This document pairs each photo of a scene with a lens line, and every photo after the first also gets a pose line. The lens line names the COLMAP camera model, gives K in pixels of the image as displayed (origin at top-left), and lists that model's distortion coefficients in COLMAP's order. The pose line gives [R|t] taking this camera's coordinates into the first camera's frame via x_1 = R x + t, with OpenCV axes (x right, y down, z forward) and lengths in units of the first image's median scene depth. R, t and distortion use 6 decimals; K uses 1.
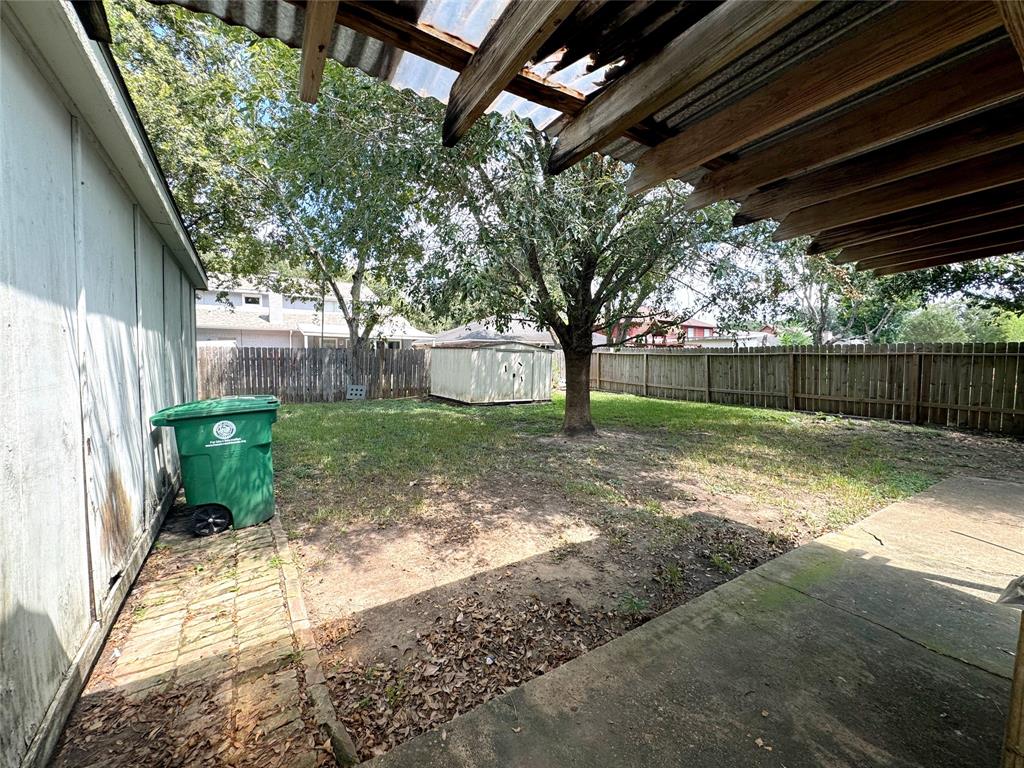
lens RADIAL K [[411.7, 0, 515.1], [0, 411.7, 384.4], [0, 0, 1]] dist [0.000999, 0.000253]
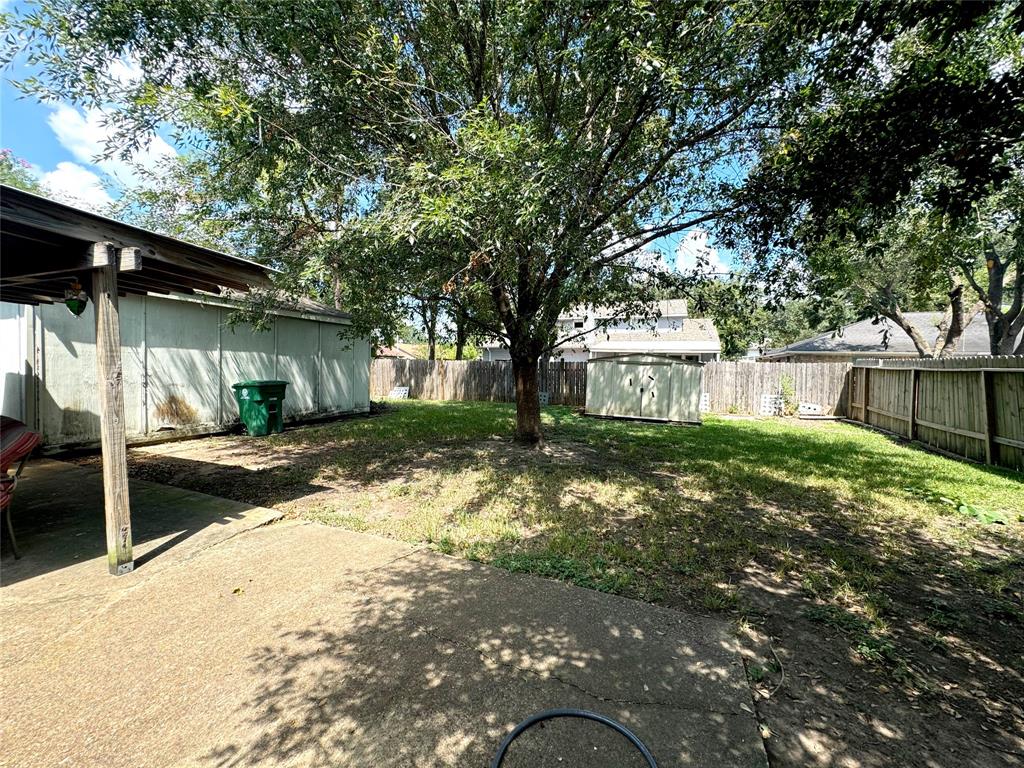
lens RADIAL K [[411.7, 0, 515.2], [0, 411.7, 382.3], [0, 0, 1]] dist [0.000999, 0.000253]
pose [[0.579043, 0.038429, -0.814391, 0.588014], [-0.071643, 0.997423, -0.003874, -0.013992], [0.812143, 0.060588, 0.580304, 0.236470]]
